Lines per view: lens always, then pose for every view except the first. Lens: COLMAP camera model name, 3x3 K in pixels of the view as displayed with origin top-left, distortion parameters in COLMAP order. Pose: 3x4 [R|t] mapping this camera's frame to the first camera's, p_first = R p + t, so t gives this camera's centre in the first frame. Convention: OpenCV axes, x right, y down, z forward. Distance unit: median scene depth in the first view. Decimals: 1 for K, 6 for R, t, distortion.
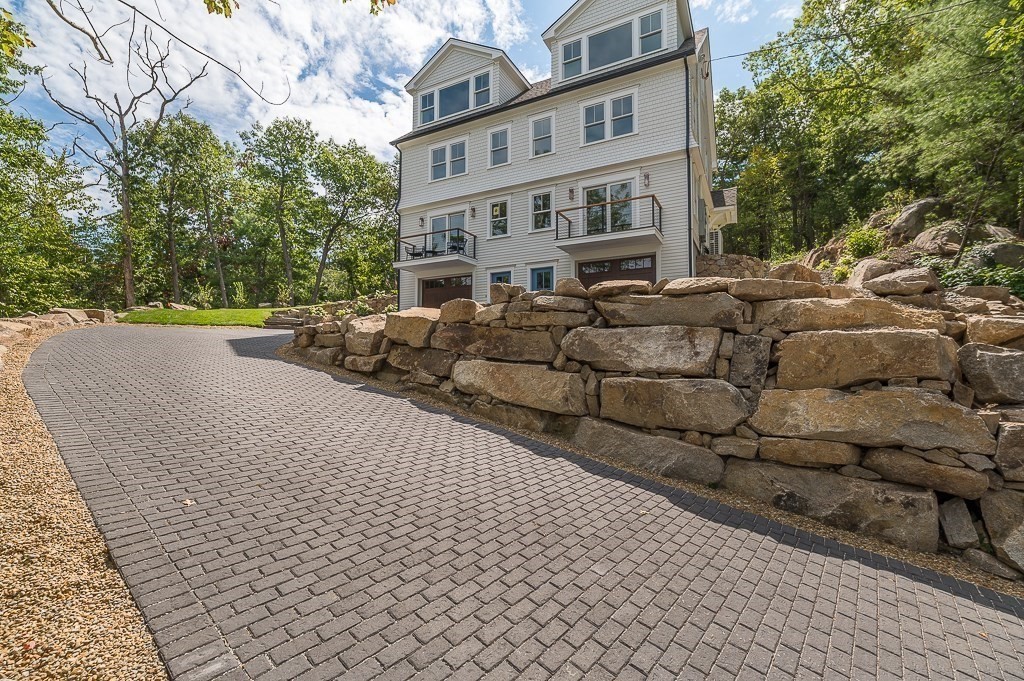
lens RADIAL K [[444.0, 0, 518.4], [0, 444.0, 342.5], [0, 0, 1]] dist [0.002175, 0.000528]
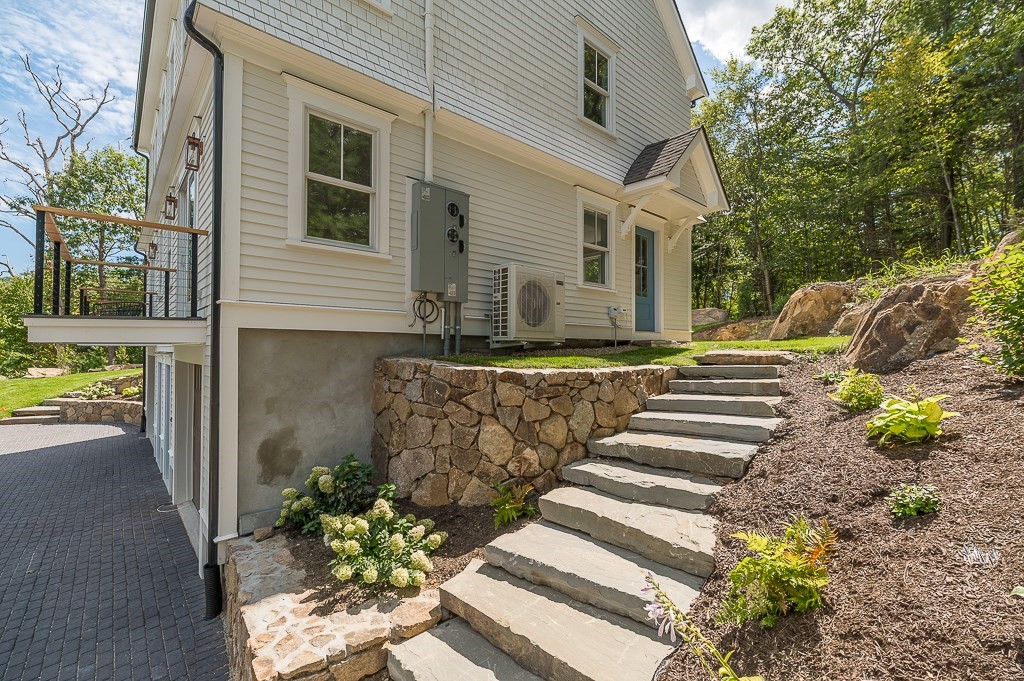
lens RADIAL K [[444.0, 0, 513.6], [0, 444.0, 344.3], [0, 0, 1]] dist [0.002175, 0.000528]
pose [[0.940098, -0.004090, -0.340879, 0.523612], [0.015316, 0.999425, 0.030246, -0.184871], [0.340559, -0.033655, 0.939621, 0.622227]]
